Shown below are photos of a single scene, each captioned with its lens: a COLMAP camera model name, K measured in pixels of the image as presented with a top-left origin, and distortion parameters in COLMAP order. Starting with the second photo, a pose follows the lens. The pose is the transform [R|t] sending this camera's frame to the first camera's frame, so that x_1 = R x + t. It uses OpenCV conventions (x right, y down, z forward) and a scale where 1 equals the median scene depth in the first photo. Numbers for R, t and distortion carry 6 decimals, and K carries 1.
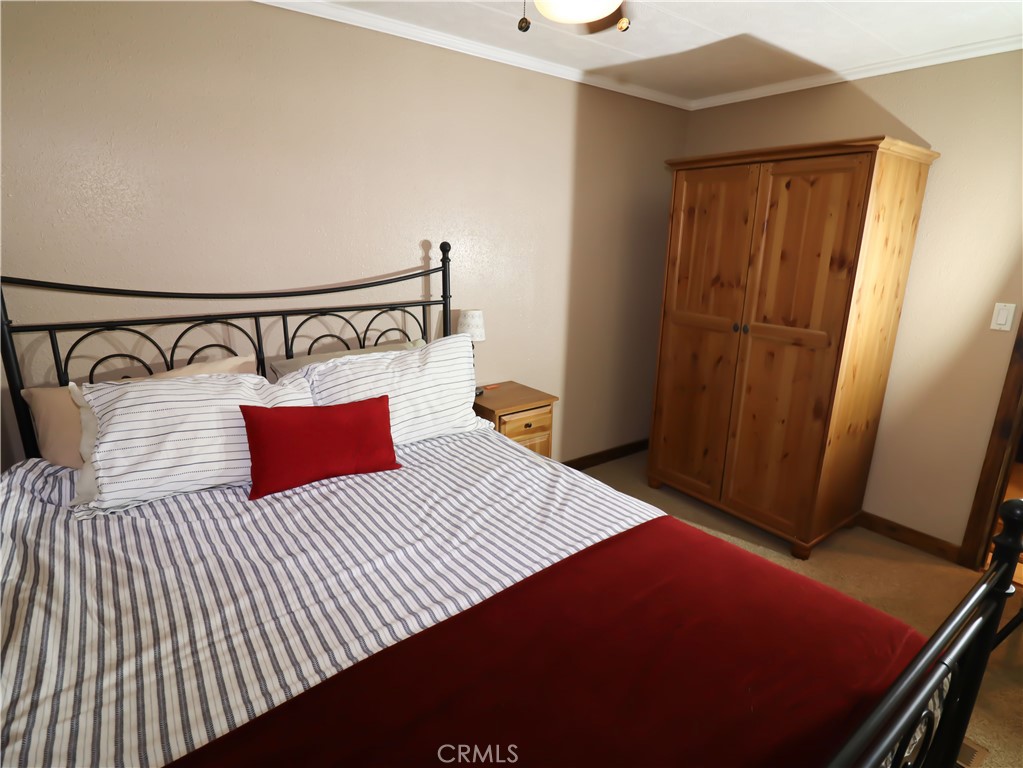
lens RADIAL K [[531.3, 0, 510.0], [0, 531.3, 382.9], [0, 0, 1]] dist [-0.023056, -0.001557]
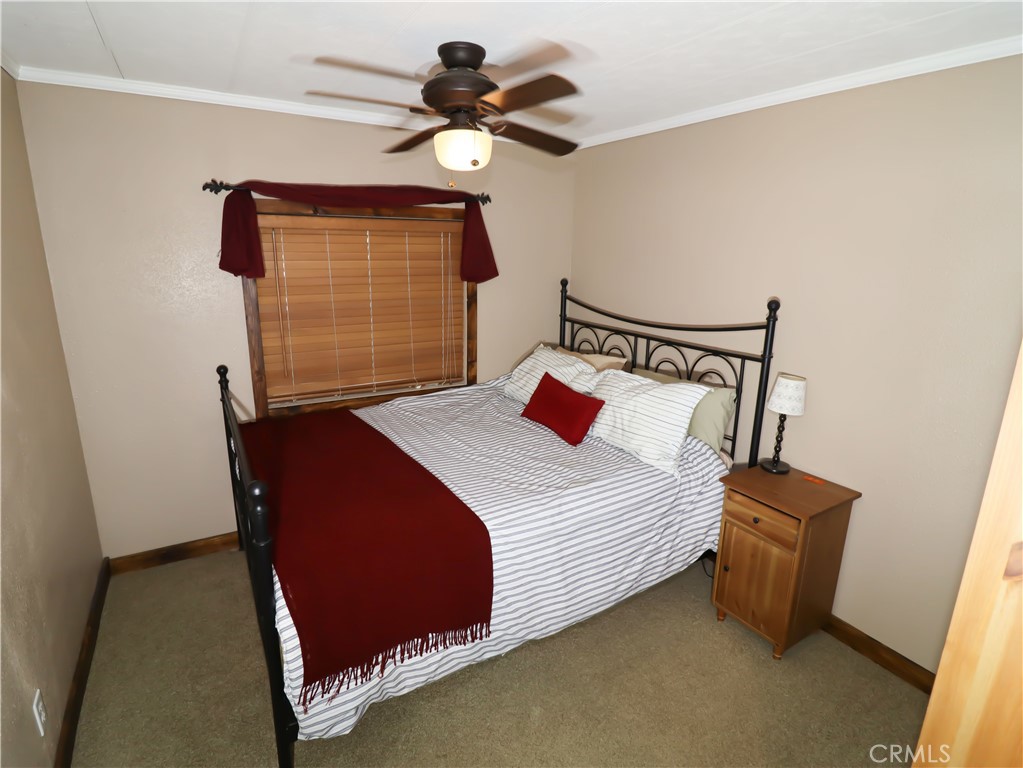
lens RADIAL K [[531.3, 0, 512.0], [0, 531.3, 381.0], [0, 0, 1]] dist [-0.023056, -0.001557]
pose [[-0.102207, 0.222966, -0.969453, 1.011635], [-0.279275, 0.928931, 0.243090, -0.265650], [0.954756, 0.295590, -0.032674, 0.727771]]
